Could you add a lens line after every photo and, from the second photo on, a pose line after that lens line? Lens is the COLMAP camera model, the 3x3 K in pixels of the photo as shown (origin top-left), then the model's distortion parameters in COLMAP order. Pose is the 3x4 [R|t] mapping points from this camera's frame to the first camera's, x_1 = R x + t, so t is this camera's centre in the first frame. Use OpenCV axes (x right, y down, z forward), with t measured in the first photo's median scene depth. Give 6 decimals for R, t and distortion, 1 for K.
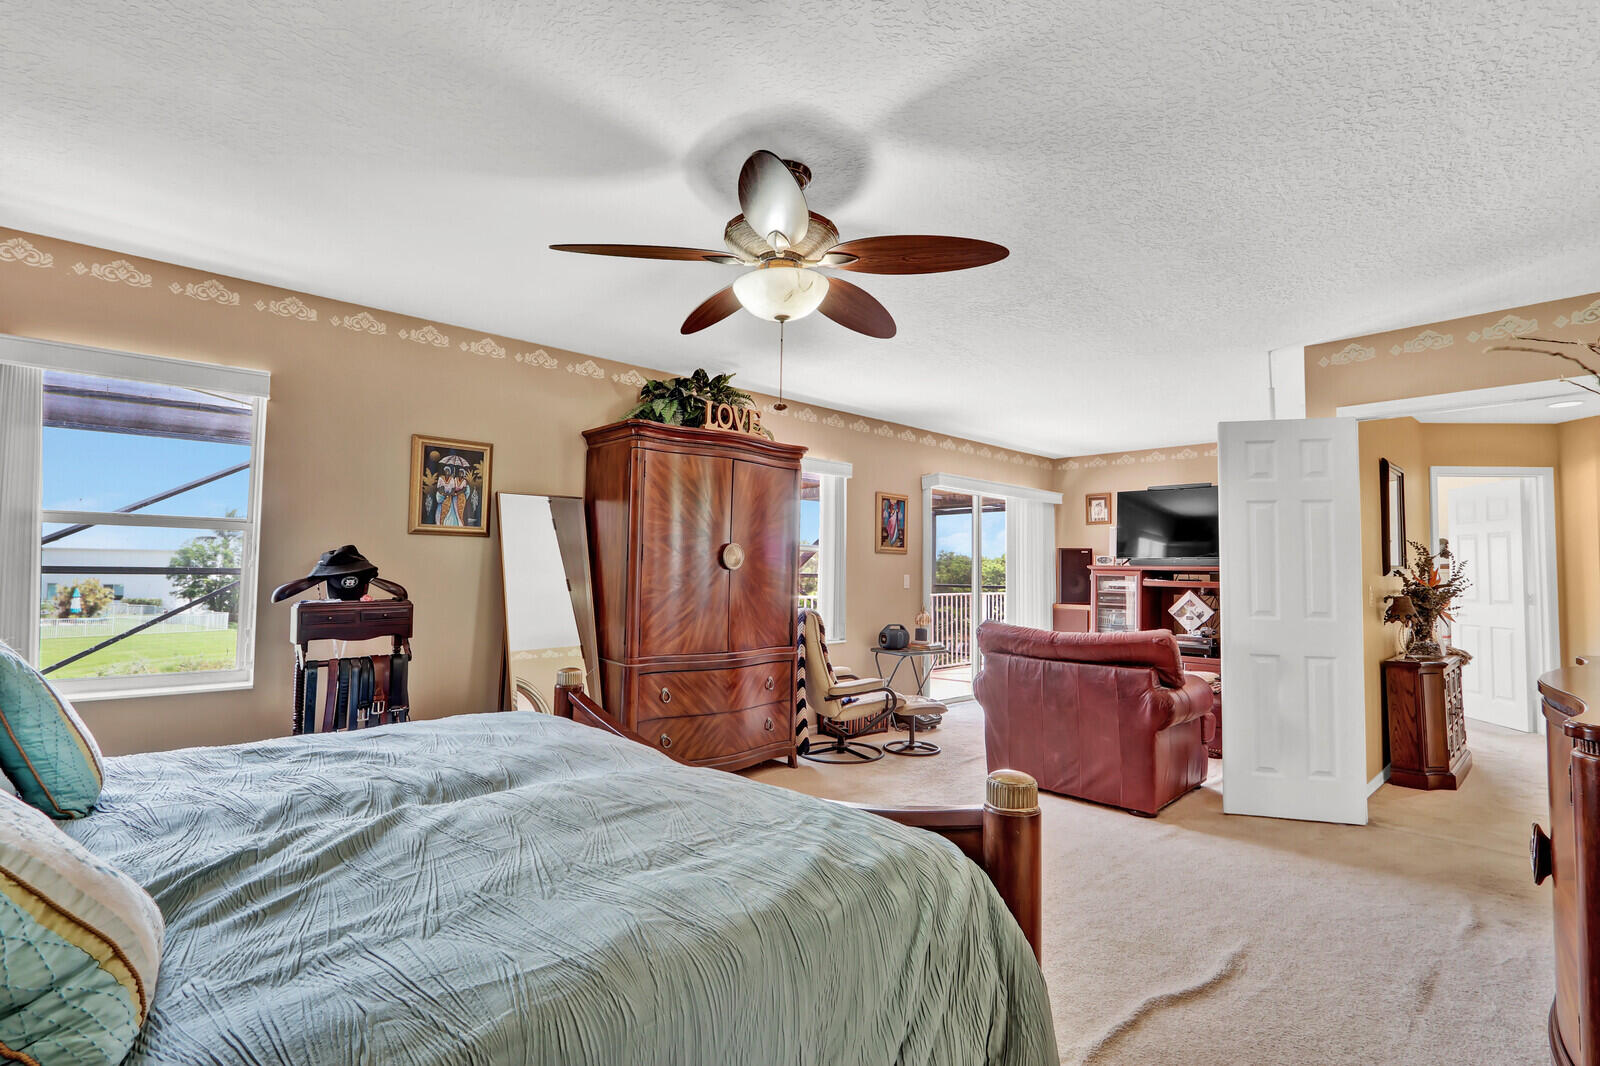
lens RADIAL K [[738.7, 0, 801.9], [0, 738.7, 535.5], [0, 0, 1]] dist [-0.001581, -0.000318]
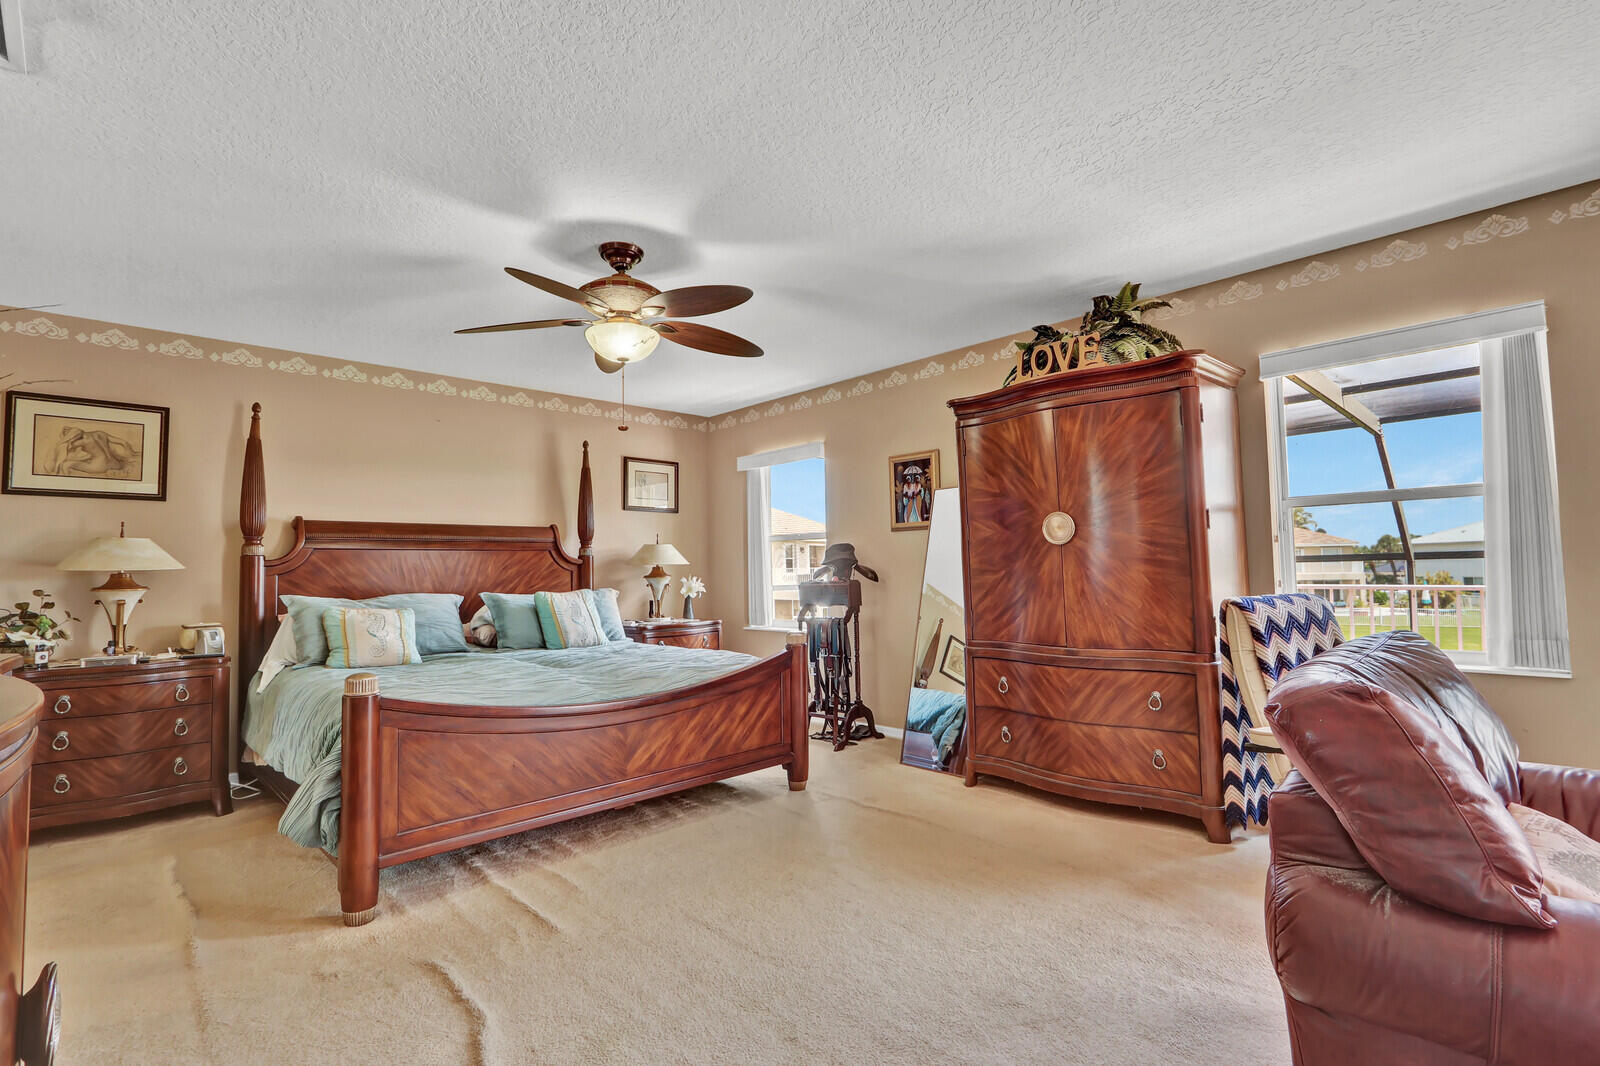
lens RADIAL K [[738.7, 0, 801.9], [0, 738.7, 535.5], [0, 0, 1]] dist [-0.001581, -0.000318]
pose [[0.041897, -0.061956, -0.997199, 0.753289], [0.071153, 0.995726, -0.058875, 0.068476], [0.996585, -0.068487, 0.046127, 0.735309]]
